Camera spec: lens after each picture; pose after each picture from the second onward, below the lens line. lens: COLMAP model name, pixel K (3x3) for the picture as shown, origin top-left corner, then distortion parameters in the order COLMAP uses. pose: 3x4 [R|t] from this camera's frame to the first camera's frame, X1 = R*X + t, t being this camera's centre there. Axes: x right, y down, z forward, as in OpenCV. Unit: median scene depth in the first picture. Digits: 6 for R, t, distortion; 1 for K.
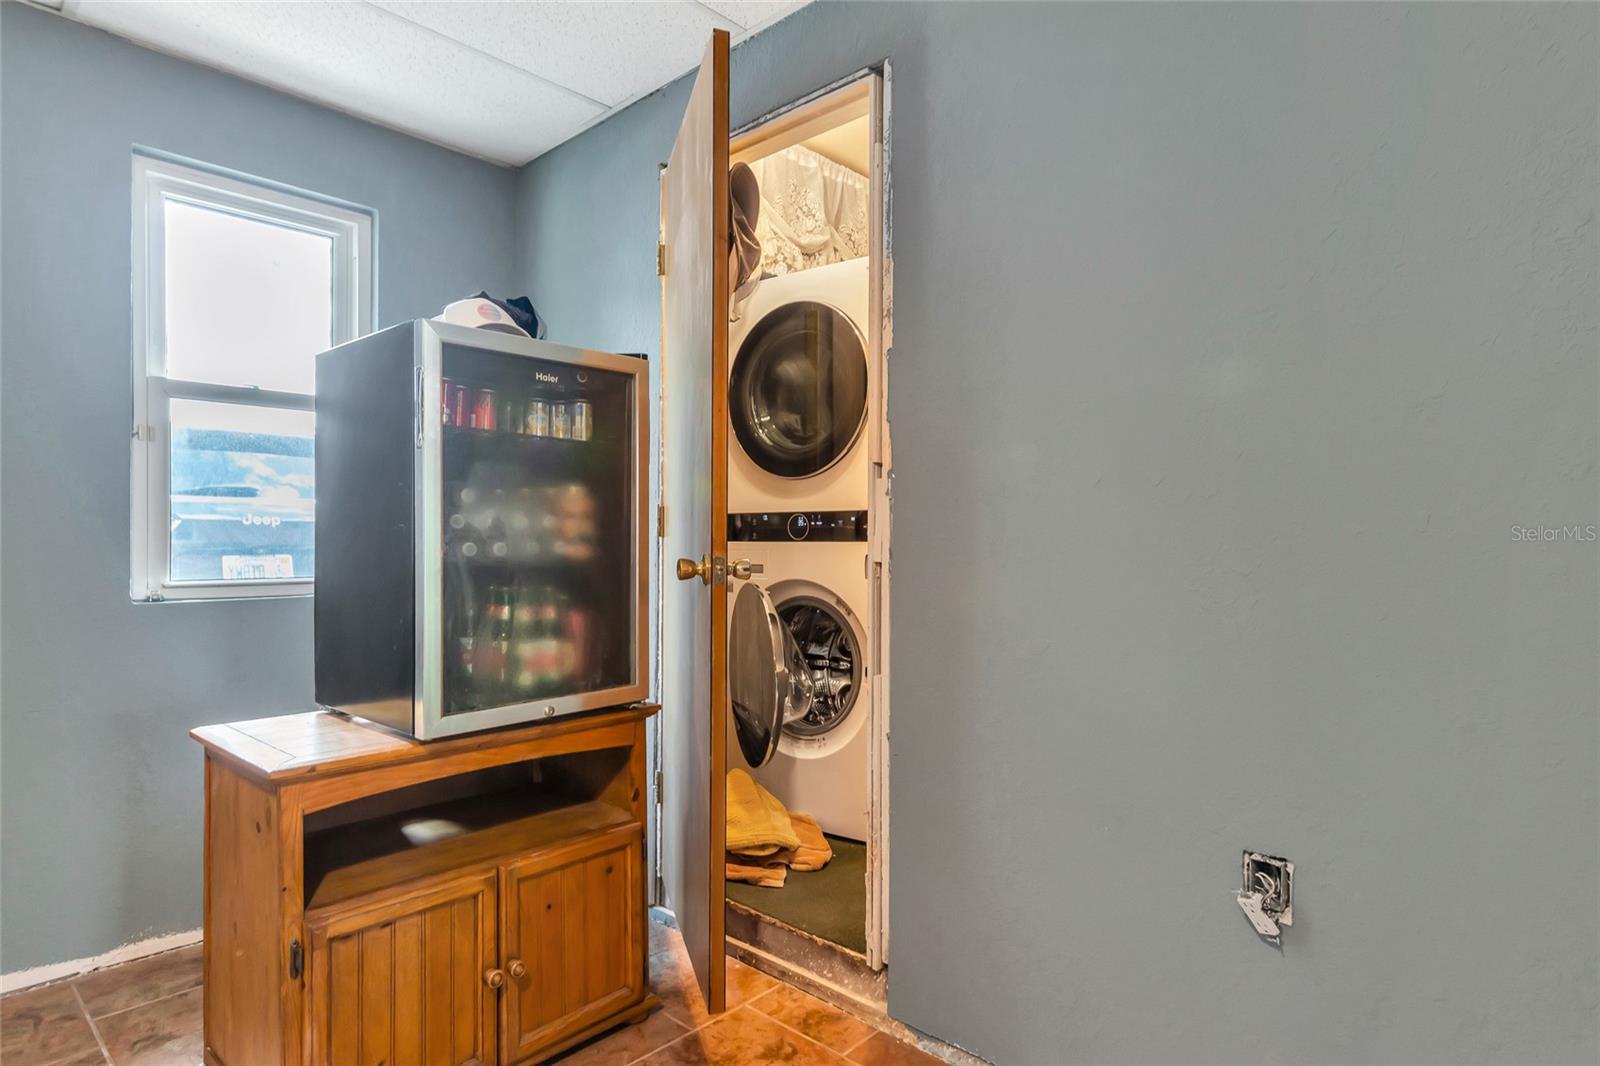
lens RADIAL K [[891.5, 0, 813.9], [0, 891.5, 533.3], [0, 0, 1]] dist [0.001108, -0.000547]
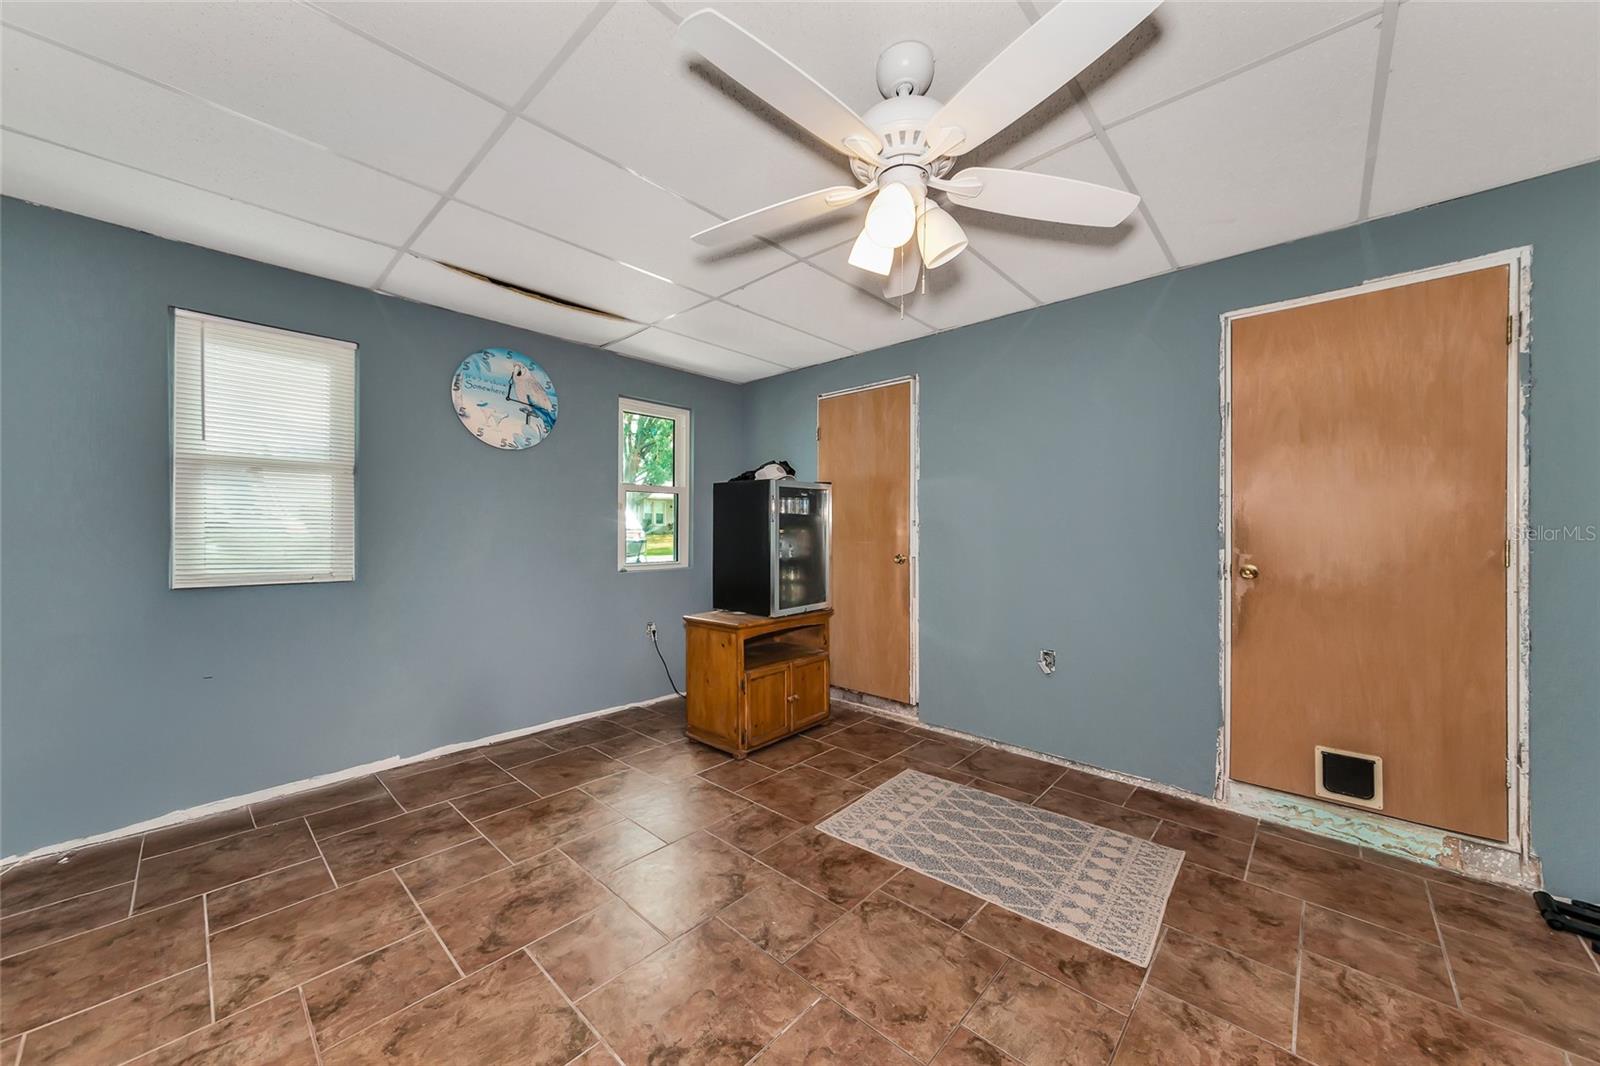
lens RADIAL K [[579.1, 0, 810.6], [0, 579.1, 525.8], [0, 0, 1]] dist [0.007684, 0.000675]
pose [[0.999895, 0.002293, 0.014303, -0.294910], [-0.002290, 0.999997, -0.000224, -0.069153], [-0.014304, 0.000191, 0.999898, -0.839077]]
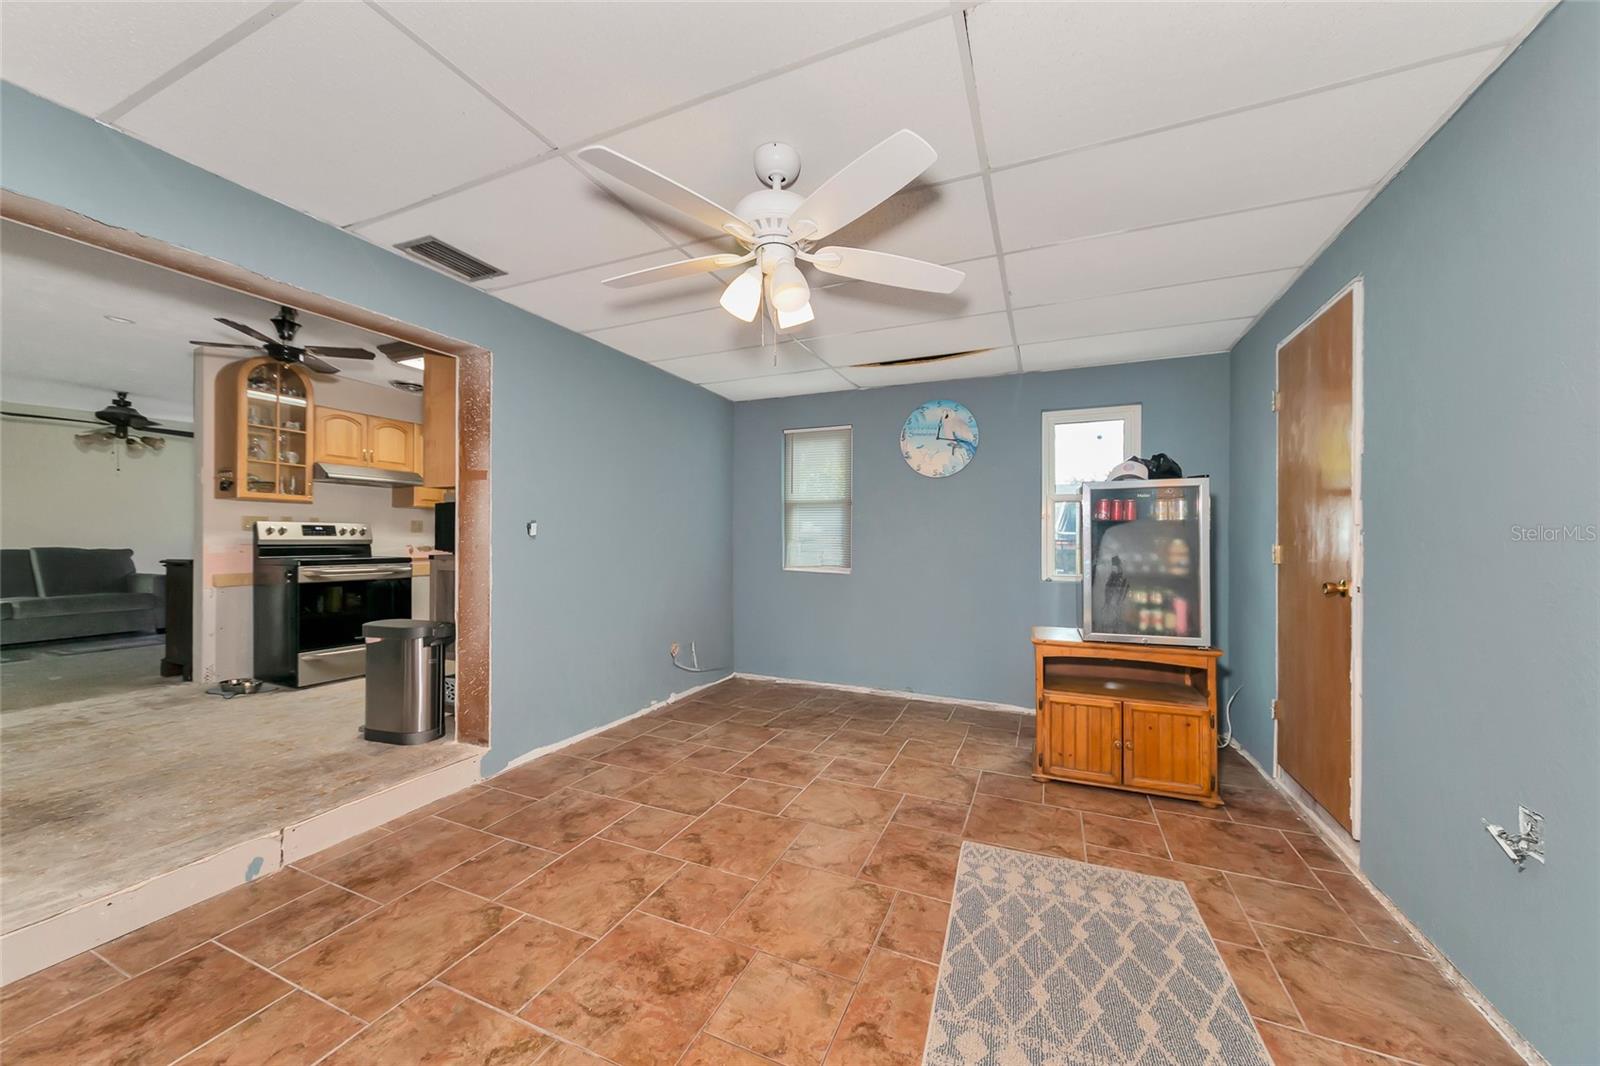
lens RADIAL K [[579.1, 0, 801.3], [0, 579.1, 536.1], [0, 0, 1]] dist [0.007684, 0.000675]
pose [[0.331845, -0.003542, -0.943327, 0.790266], [0.000901, 0.999994, -0.003438, -0.062435], [0.943333, 0.000291, 0.331847, -0.320479]]
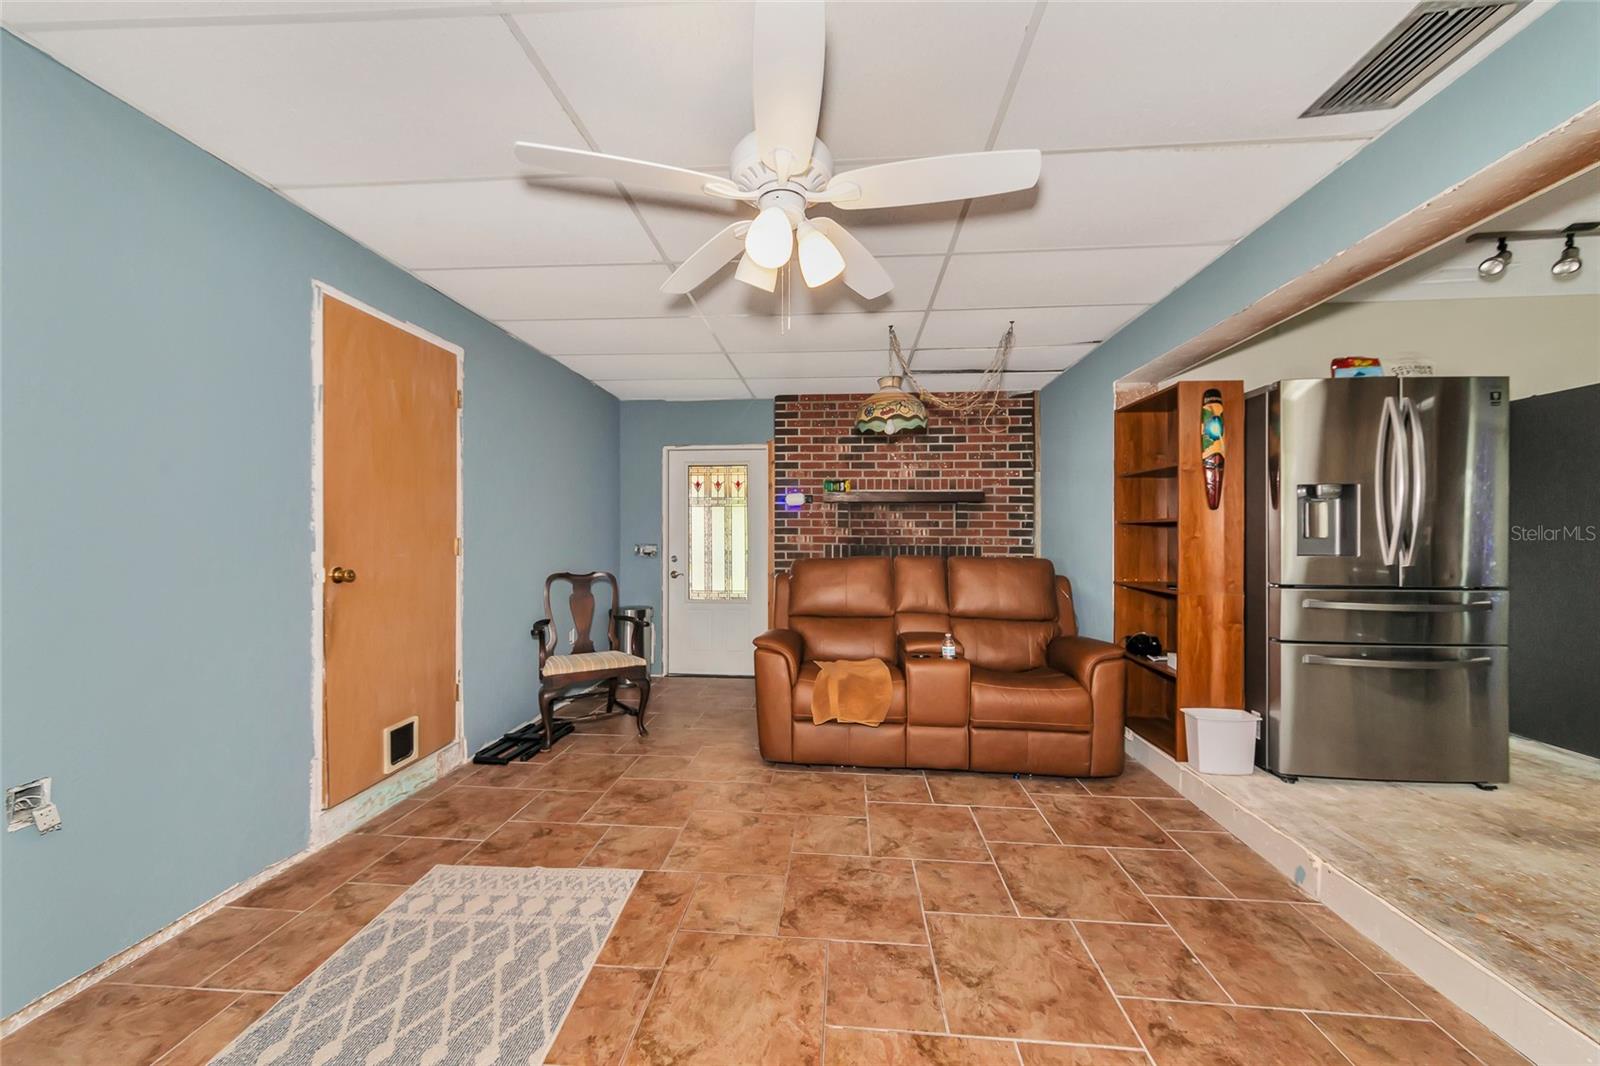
lens RADIAL K [[579.1, 0, 796.9], [0, 579.1, 526.6], [0, 0, 1]] dist [0.007684, 0.000675]
pose [[-0.617403, 0.007944, 0.786607, -0.845798], [-0.012591, 0.999721, -0.019979, -0.056629], [-0.786546, -0.022239, -0.617131, 0.480277]]
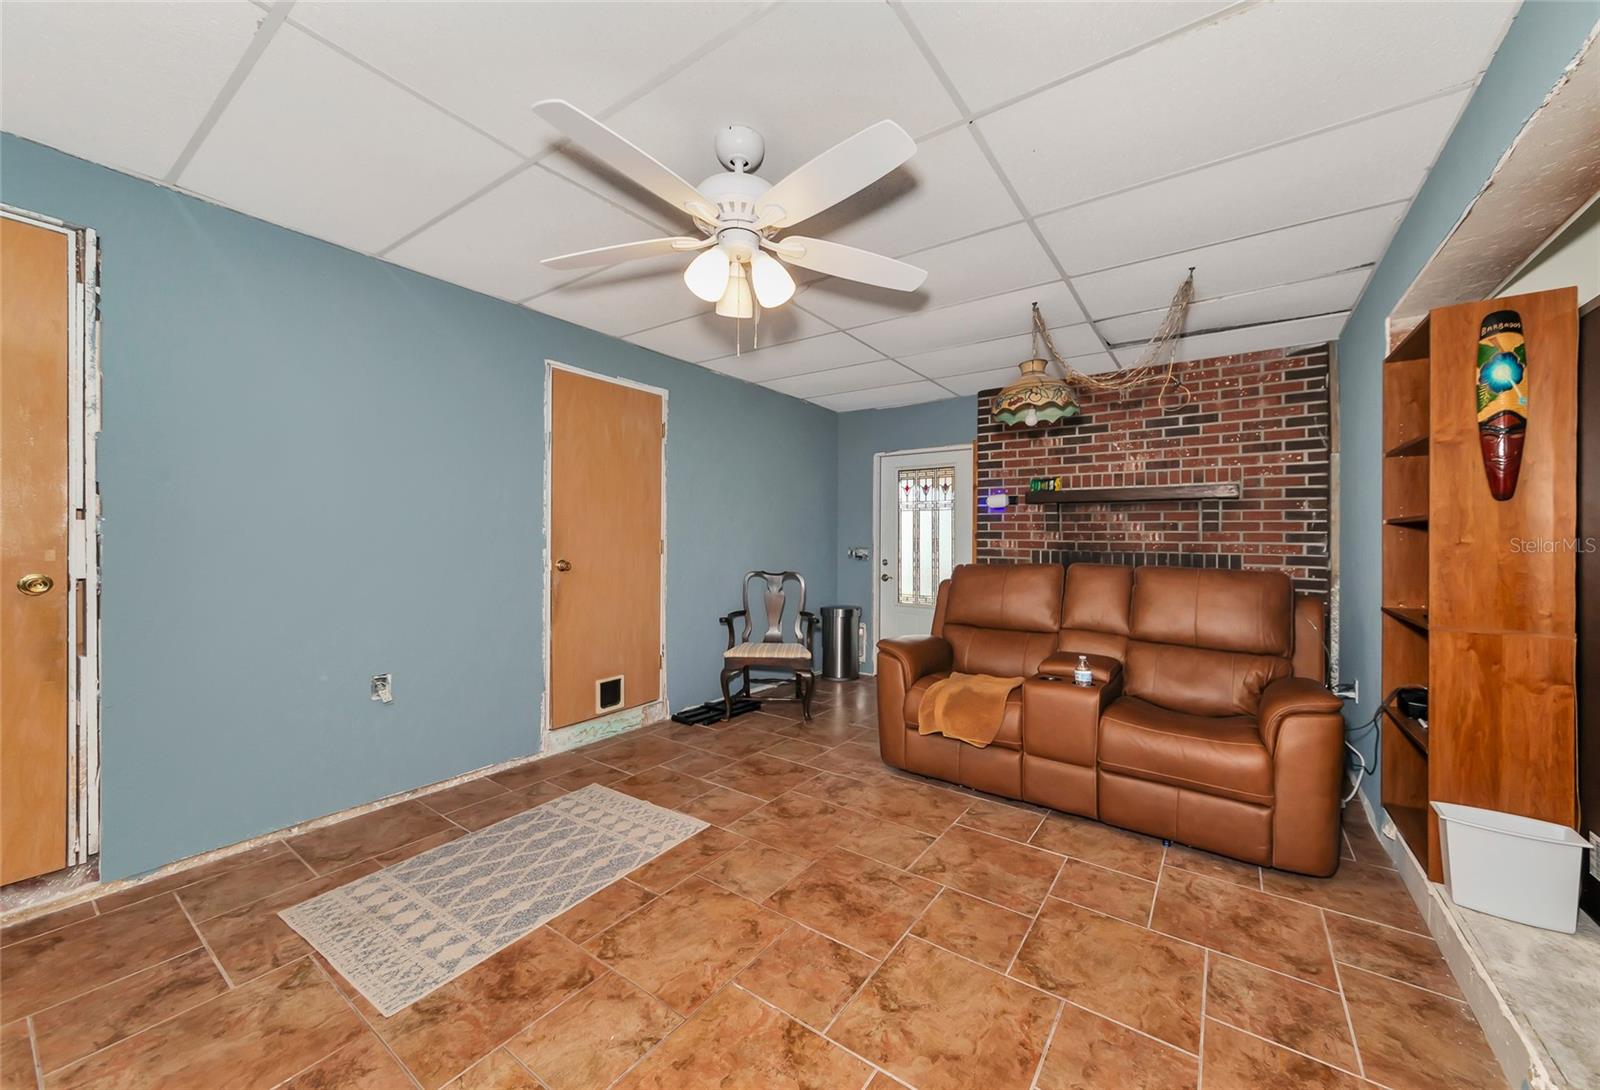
lens RADIAL K [[593.6, 0, 815.6], [0, 593.6, 532.1], [0, 0, 1]] dist [0.005841, 0.000803]
pose [[-0.138377, 0.008453, 0.990344, -1.137536], [-0.017994, 0.999777, -0.011048, -0.060651], [-0.990216, -0.019349, -0.138194, -0.023233]]
